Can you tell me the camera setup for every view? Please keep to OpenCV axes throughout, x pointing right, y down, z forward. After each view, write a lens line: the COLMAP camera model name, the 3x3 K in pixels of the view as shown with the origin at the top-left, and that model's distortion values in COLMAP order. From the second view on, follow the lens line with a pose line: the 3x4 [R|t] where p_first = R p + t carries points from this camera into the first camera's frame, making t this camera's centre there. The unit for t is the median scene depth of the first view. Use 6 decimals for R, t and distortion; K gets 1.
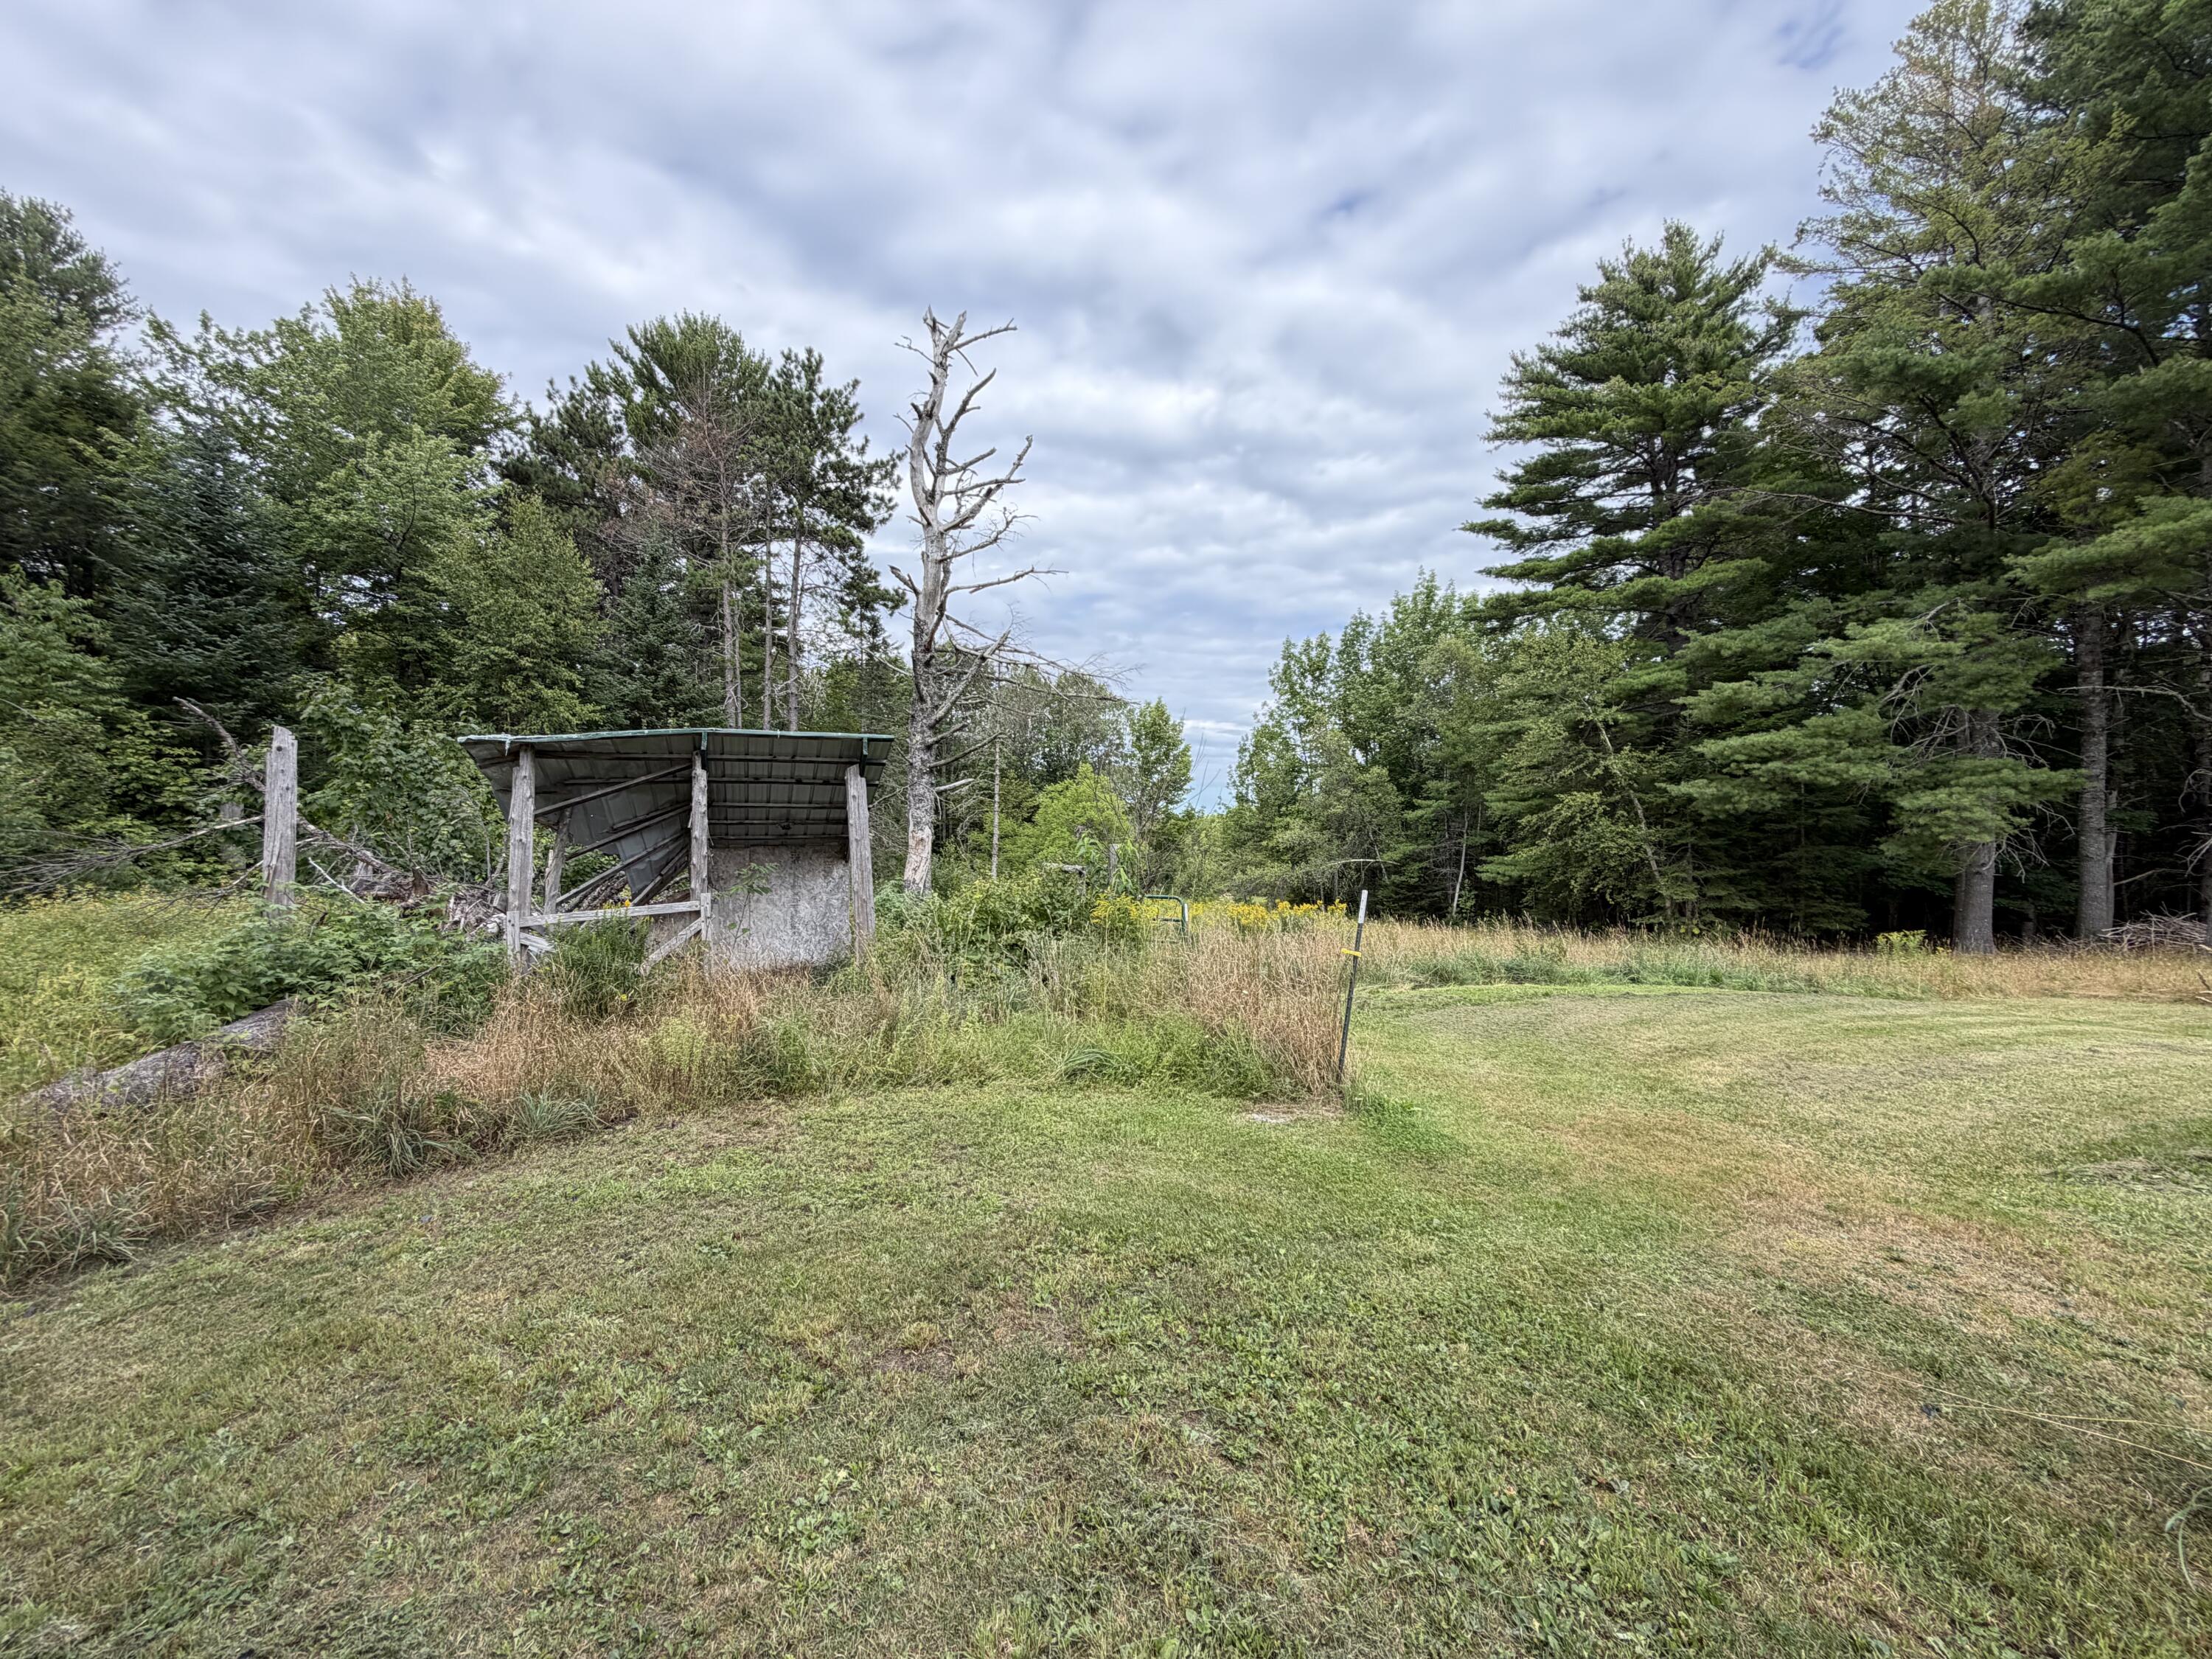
lens RADIAL K [[882.8, 0, 1106.4], [0, 882.8, 832.7], [0, 0, 1]] dist [0.002601, 0.000273]
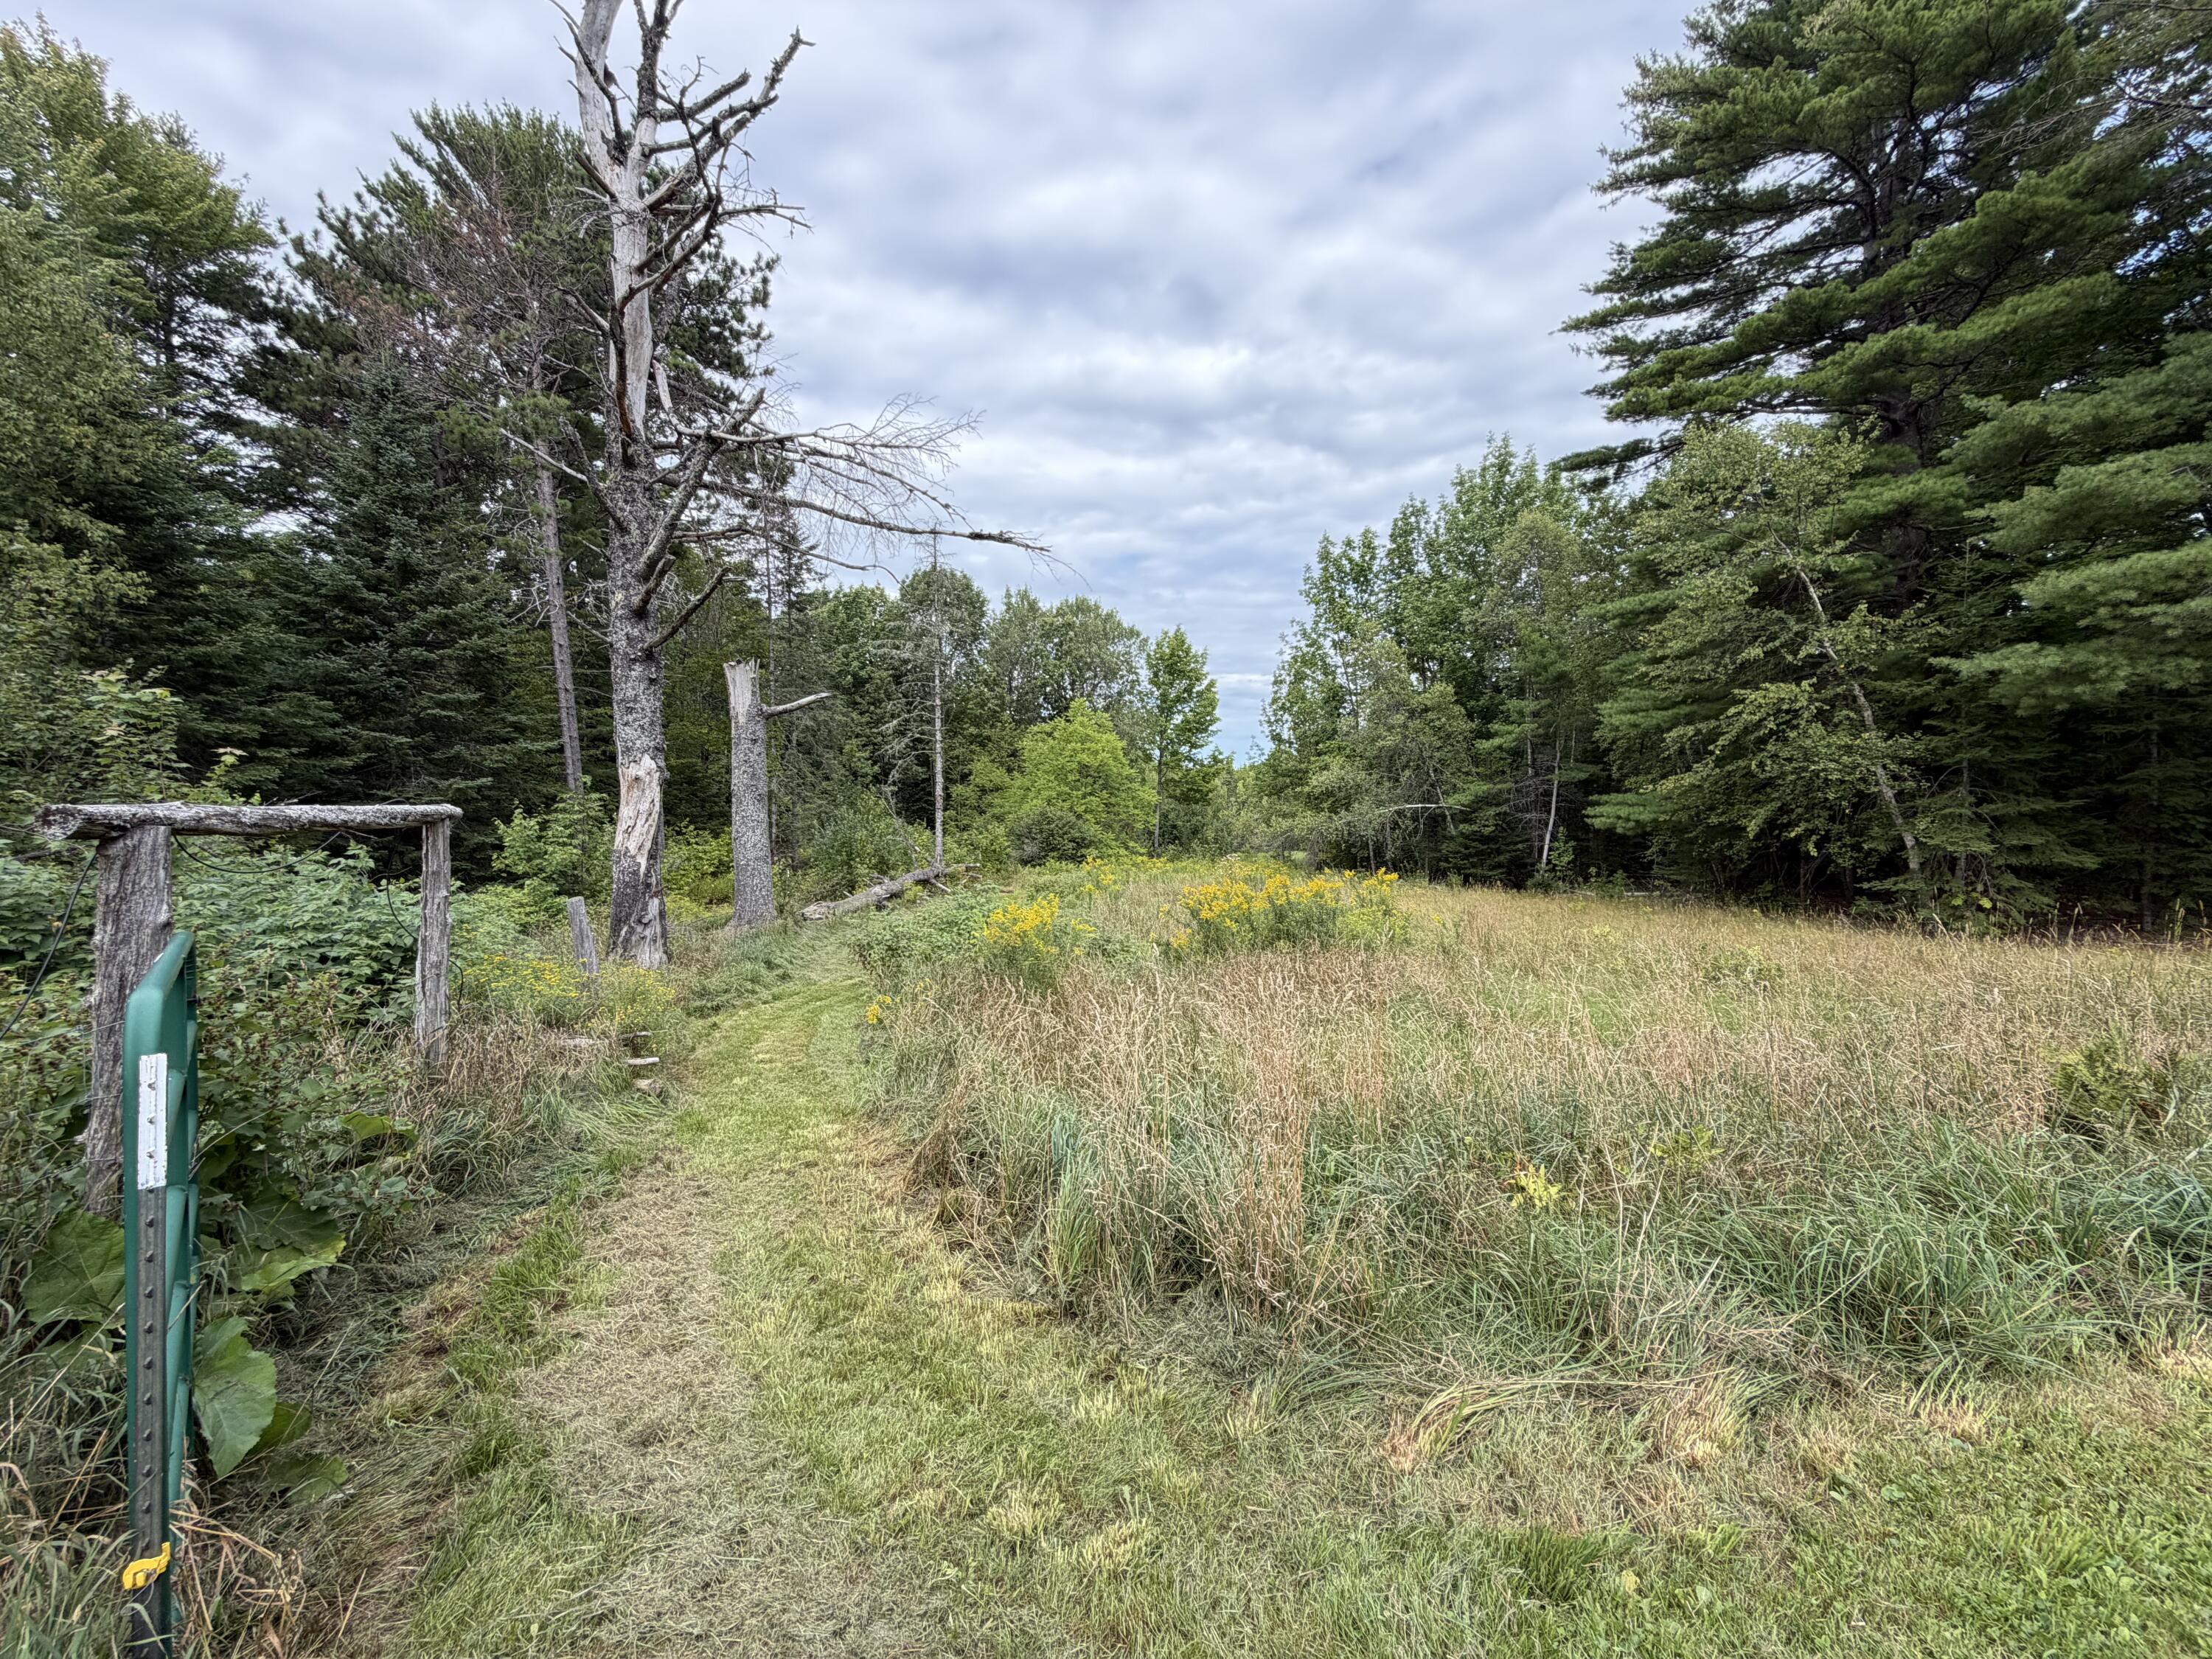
lens RADIAL K [[882.8, 0, 1105.2], [0, 882.8, 824.9], [0, 0, 1]] dist [0.002601, 0.000273]
pose [[0.998070, -0.022984, -0.057693, 0.053043], [0.025333, 0.998866, 0.040303, 0.009558], [0.056701, -0.041687, 0.997521, 0.195148]]
